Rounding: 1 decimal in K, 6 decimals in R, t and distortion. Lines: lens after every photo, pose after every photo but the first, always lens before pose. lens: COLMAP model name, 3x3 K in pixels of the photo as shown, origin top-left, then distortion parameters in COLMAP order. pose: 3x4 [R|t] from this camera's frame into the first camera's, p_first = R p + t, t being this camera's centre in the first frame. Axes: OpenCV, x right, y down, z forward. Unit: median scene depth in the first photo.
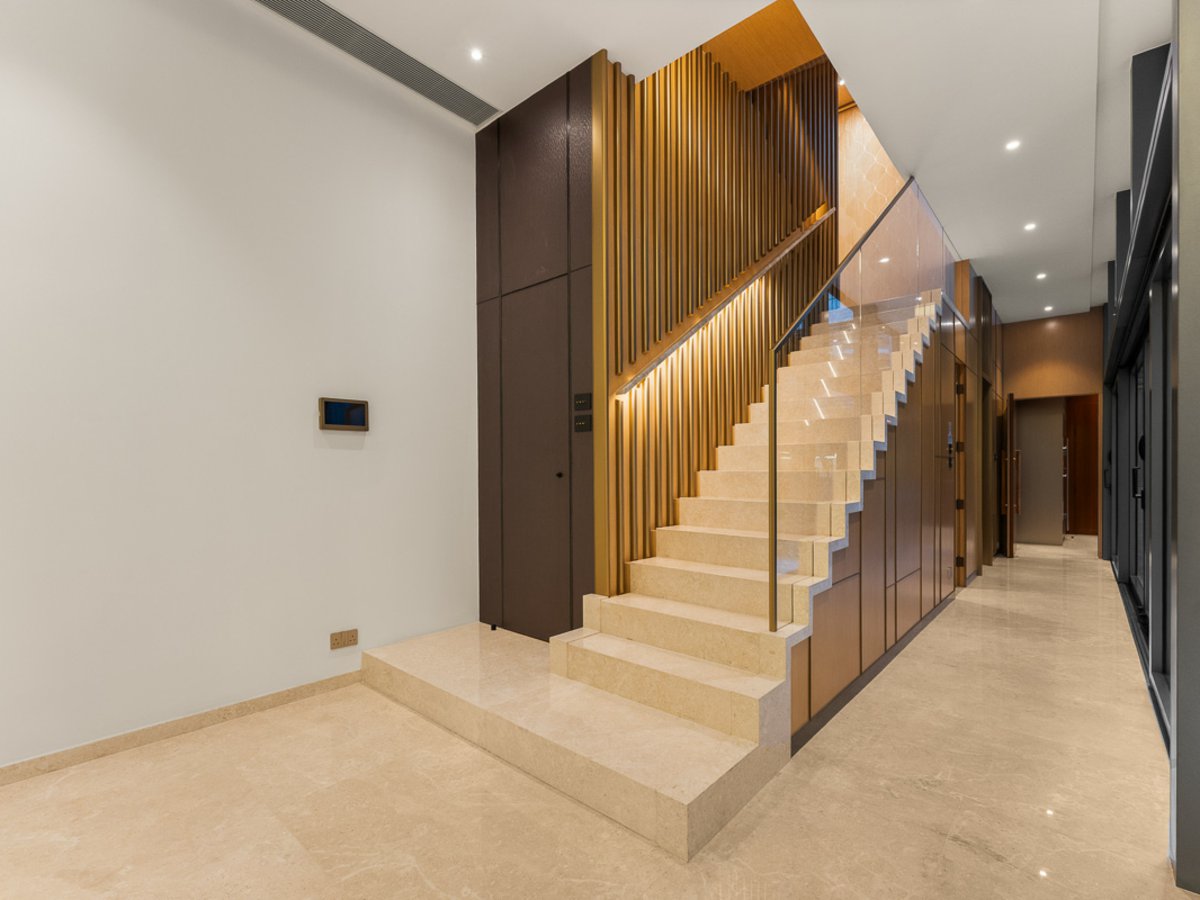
lens RADIAL K [[549.0, 0, 600.8], [0, 549.0, 469.7], [0, 0, 1]] dist [-0.001113, 0.000385]
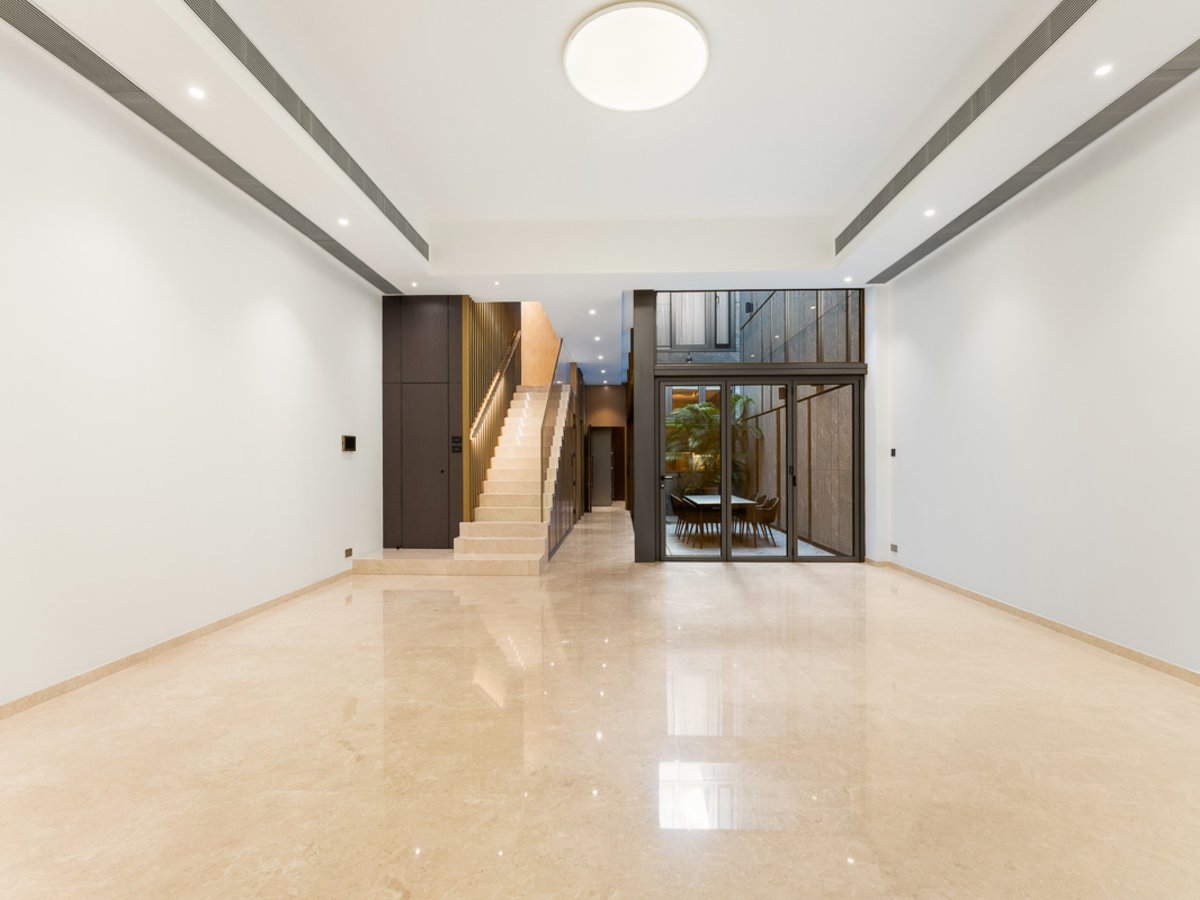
lens RADIAL K [[549.0, 0, 600.8], [0, 549.0, 469.7], [0, 0, 1]] dist [-0.001113, 0.000385]
pose [[0.773176, -0.011264, 0.634091, -0.839190], [0.005127, 0.999921, 0.011512, -0.016912], [-0.634170, -0.005650, 0.773173, -0.956816]]
